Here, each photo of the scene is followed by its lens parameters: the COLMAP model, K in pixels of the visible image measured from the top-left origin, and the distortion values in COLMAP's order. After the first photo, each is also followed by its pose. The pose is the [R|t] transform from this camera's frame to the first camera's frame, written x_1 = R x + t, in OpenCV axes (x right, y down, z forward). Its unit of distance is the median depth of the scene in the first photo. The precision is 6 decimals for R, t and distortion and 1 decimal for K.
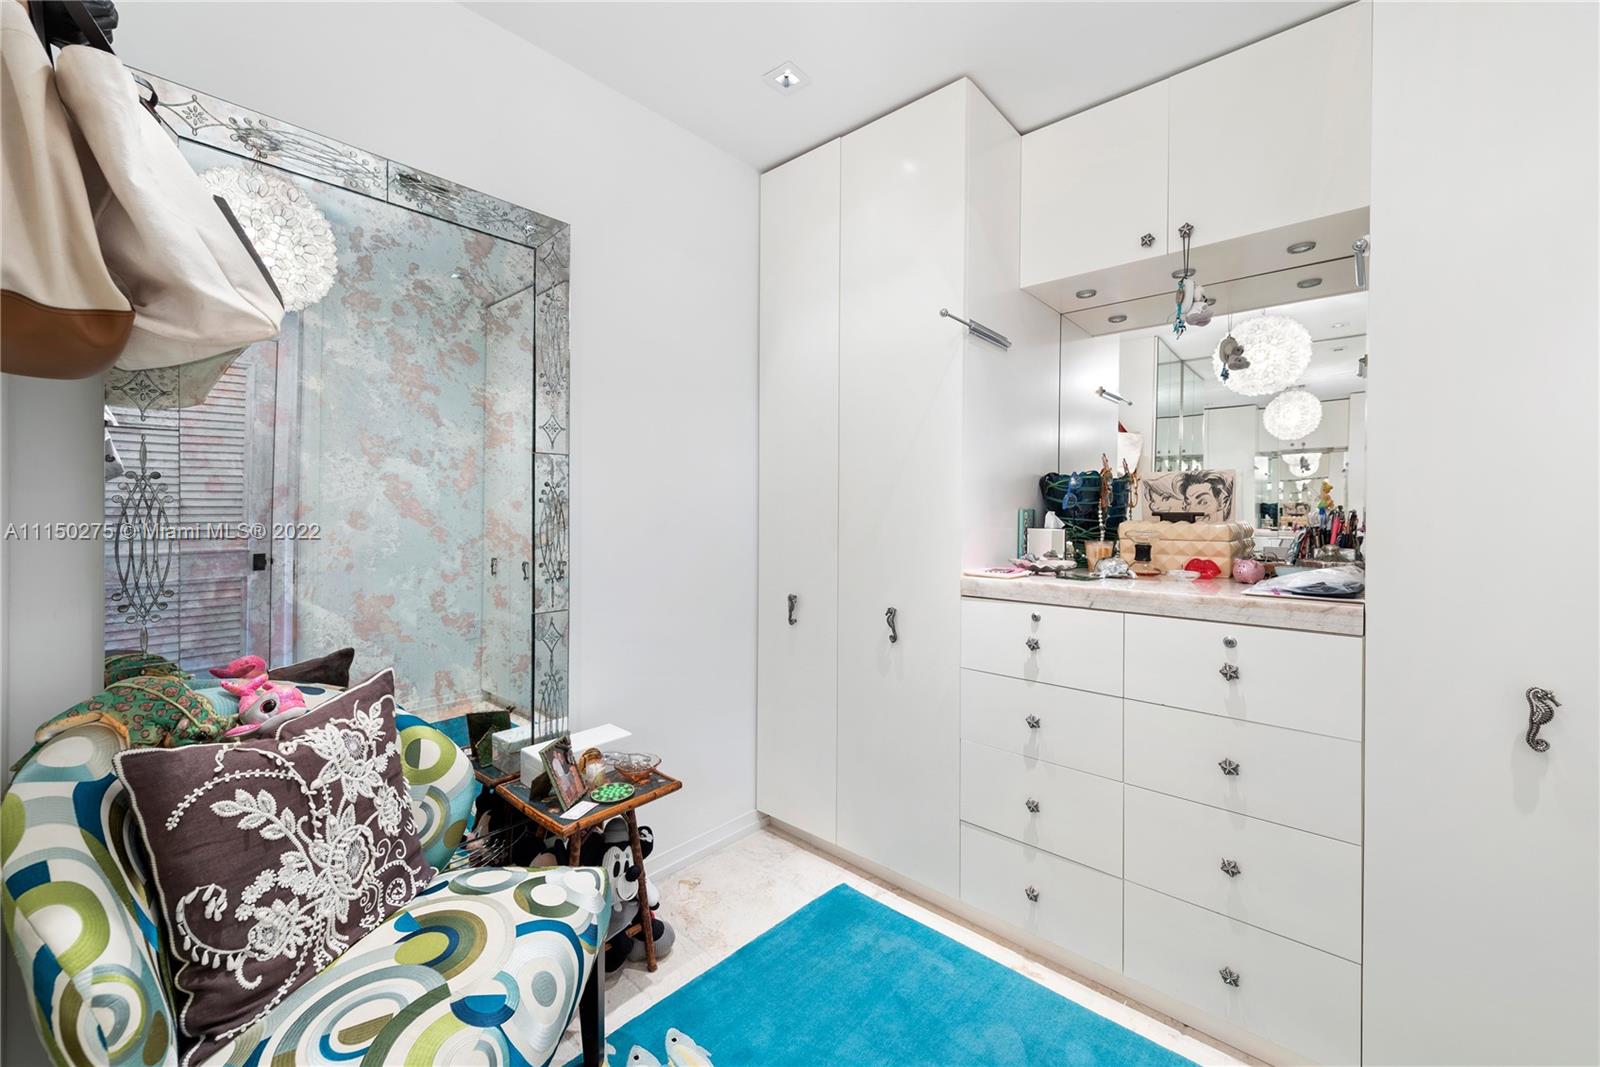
lens RADIAL K [[638.4, 0, 802.2], [0, 638.4, 518.9], [0, 0, 1]] dist [0.003741, -0.001253]
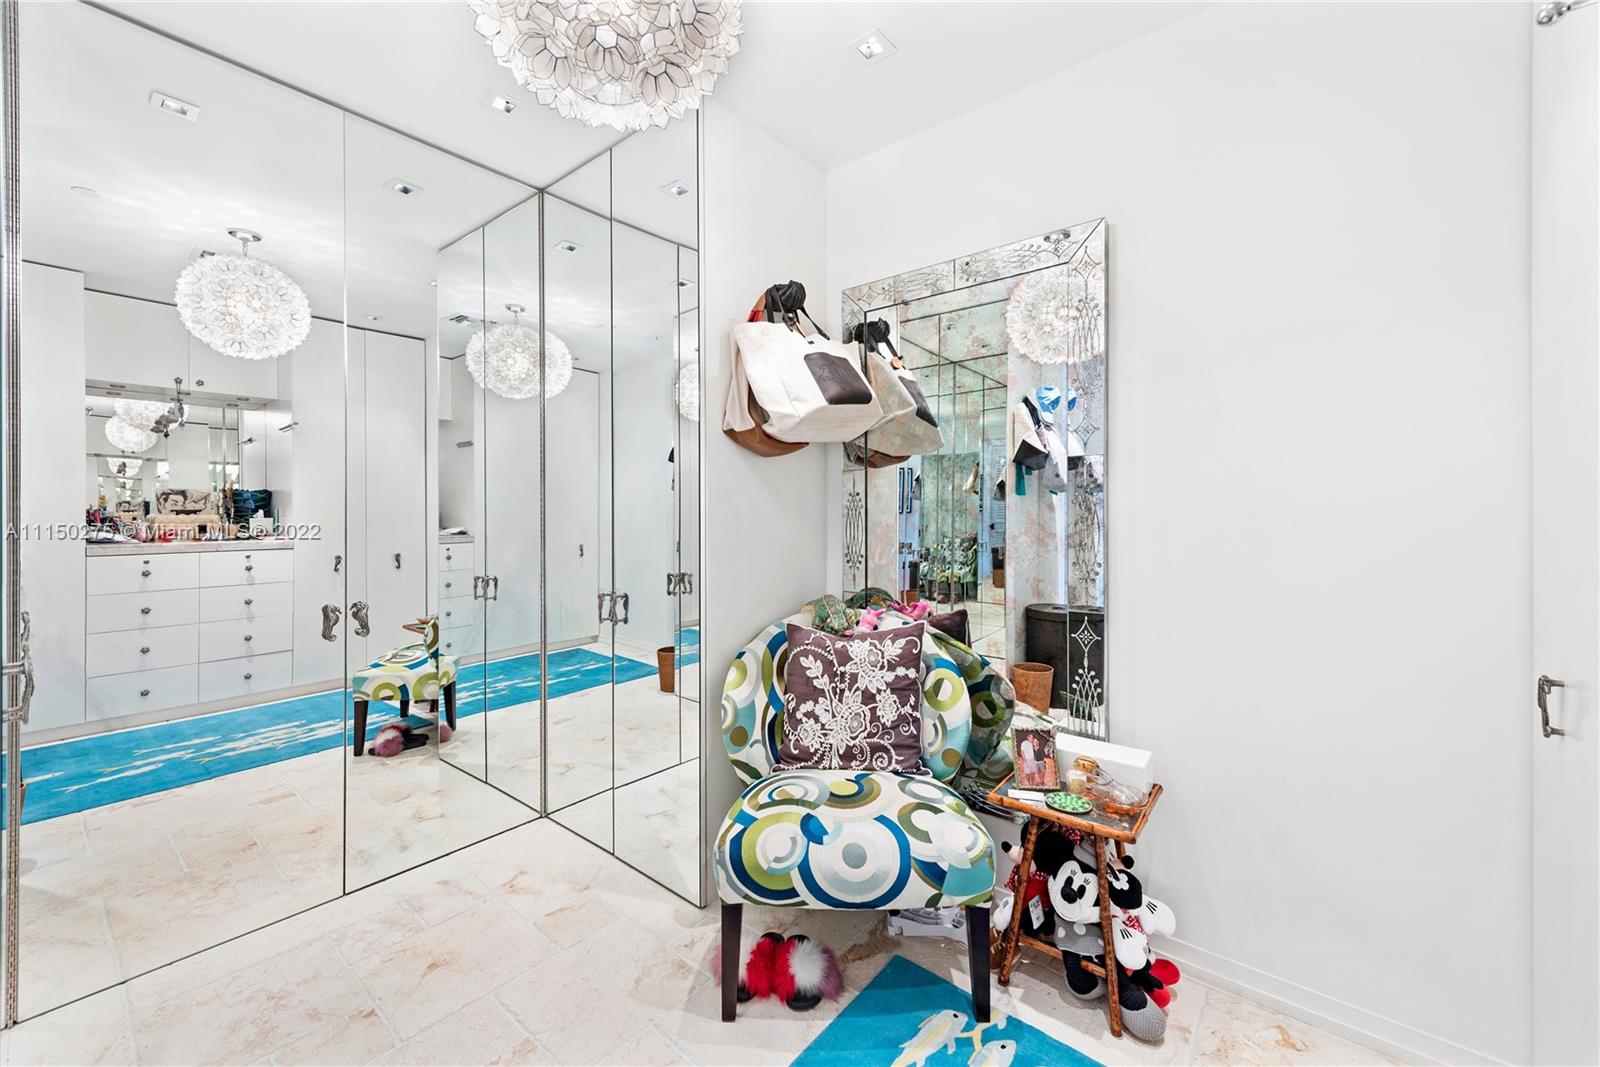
lens RADIAL K [[638.4, 0, 802.3], [0, 638.4, 521.5], [0, 0, 1]] dist [0.003741, -0.001253]
pose [[0.035594, 0.009224, -0.999324, 0.934787], [-0.013528, 0.999870, 0.008747, 0.000012], [0.999275, 0.013208, 0.035714, 0.798041]]
